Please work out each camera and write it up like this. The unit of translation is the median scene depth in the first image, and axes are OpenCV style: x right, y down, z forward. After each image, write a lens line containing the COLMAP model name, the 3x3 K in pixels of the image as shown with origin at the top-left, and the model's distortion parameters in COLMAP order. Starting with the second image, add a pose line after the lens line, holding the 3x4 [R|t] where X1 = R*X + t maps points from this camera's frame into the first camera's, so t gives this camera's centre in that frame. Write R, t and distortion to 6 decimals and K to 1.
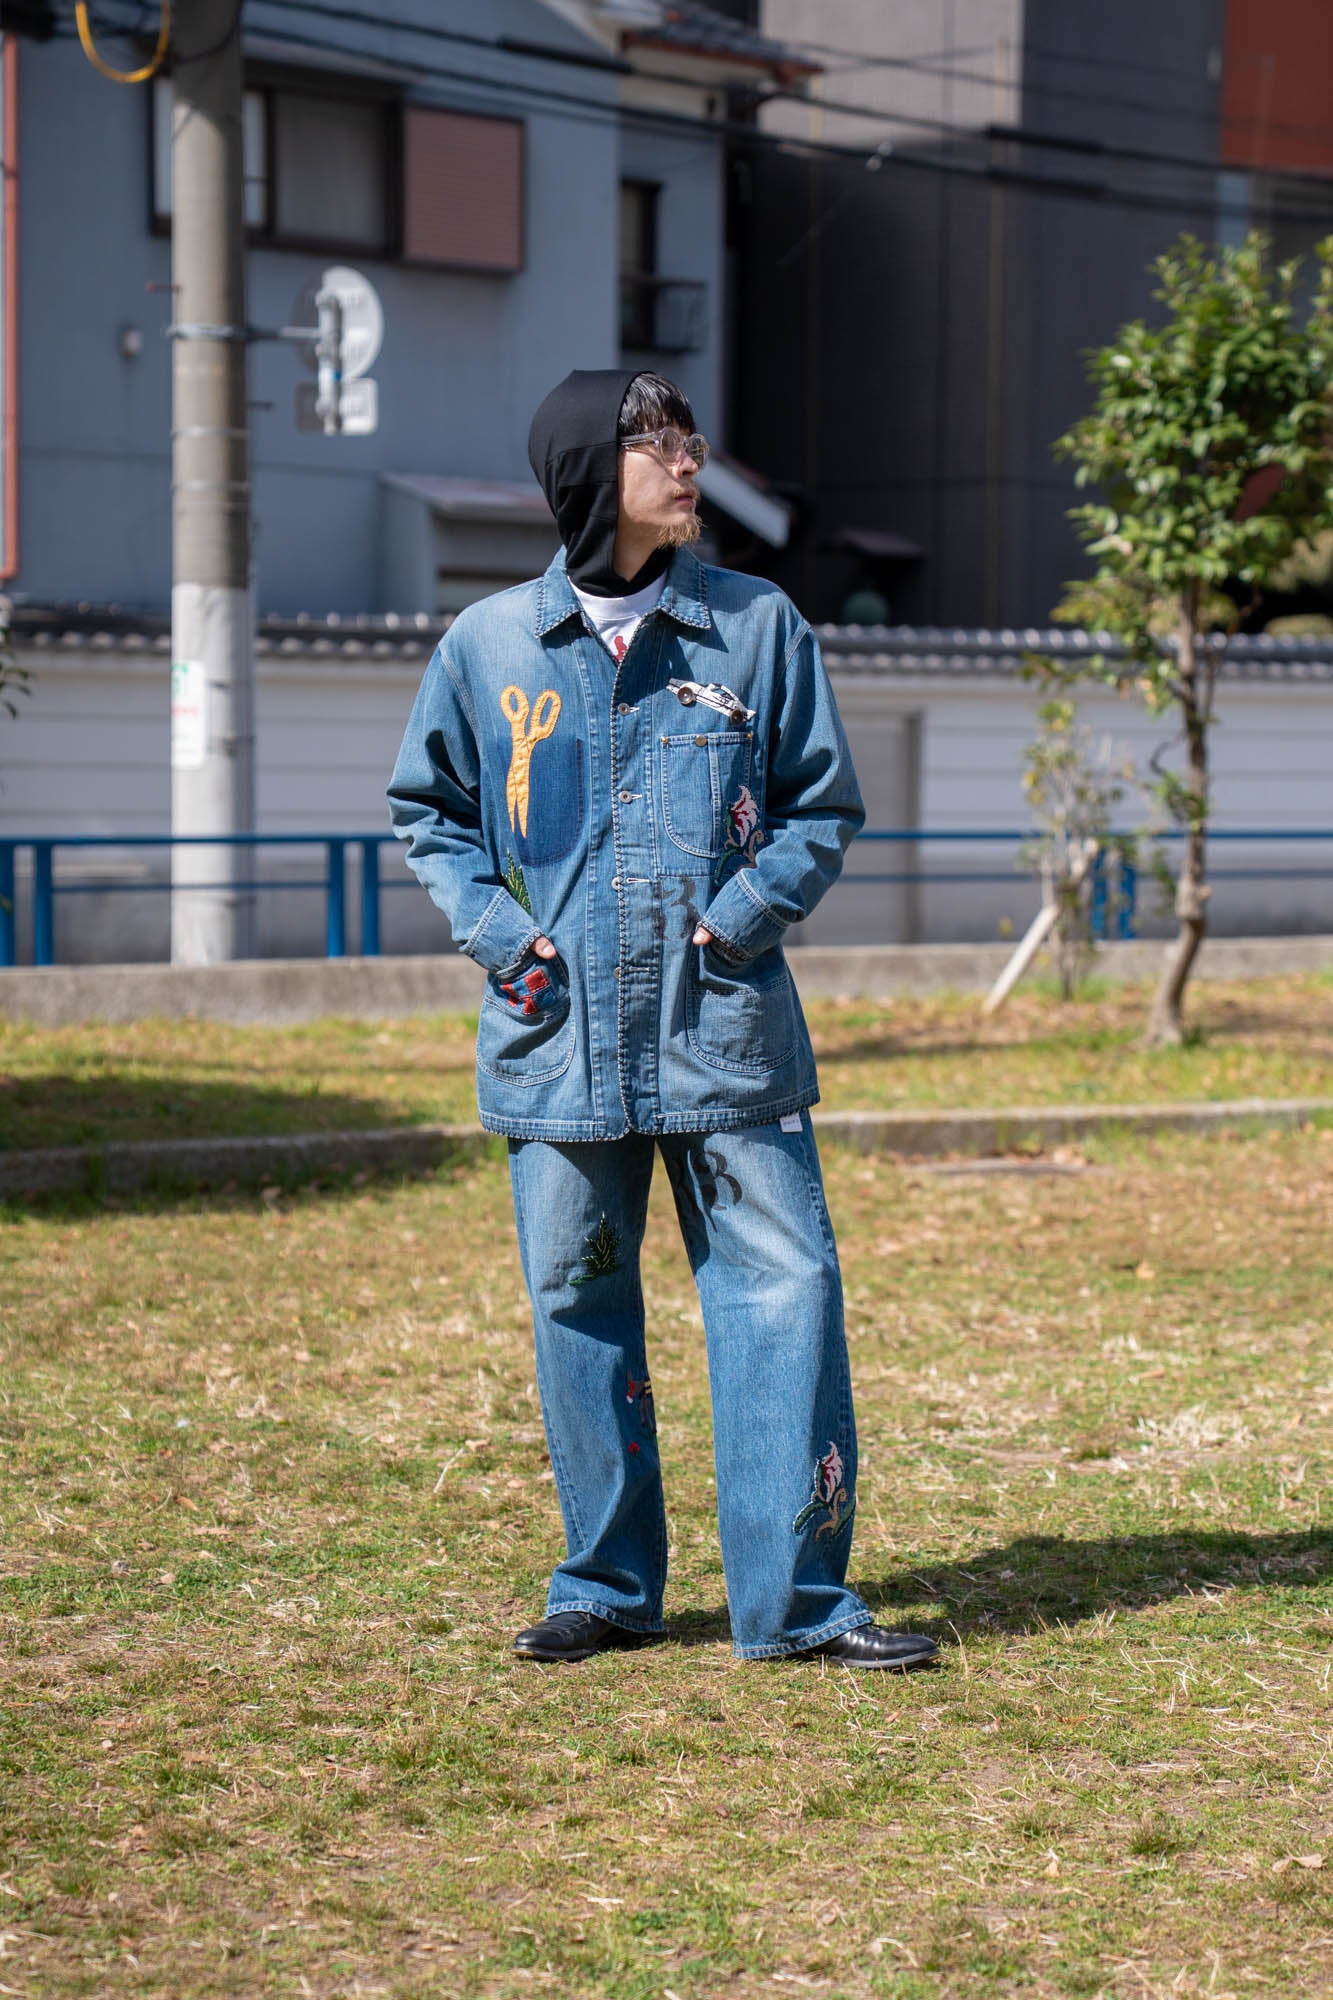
lens RADIAL K [[4812.6, 0, 666.5], [0, 4812.6, 1000.0], [0, 0, 1]] dist [0.302286, 0.366473]
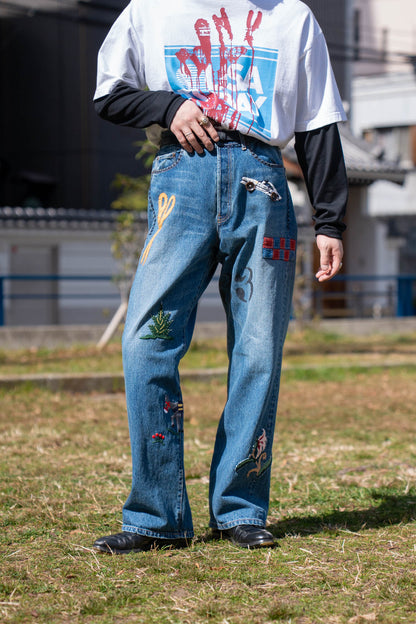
lens RADIAL K [[1921.0, 0, 209.1], [0, 1921.0, 297.6], [0, 0, 1]] dist [0.279747, 0.827163]
pose [[0.990110, -0.019133, 0.138981, -0.015052], [0.027398, 0.997952, -0.057801, 0.065262], [-0.137590, 0.061037, 0.988607, 0.196567]]
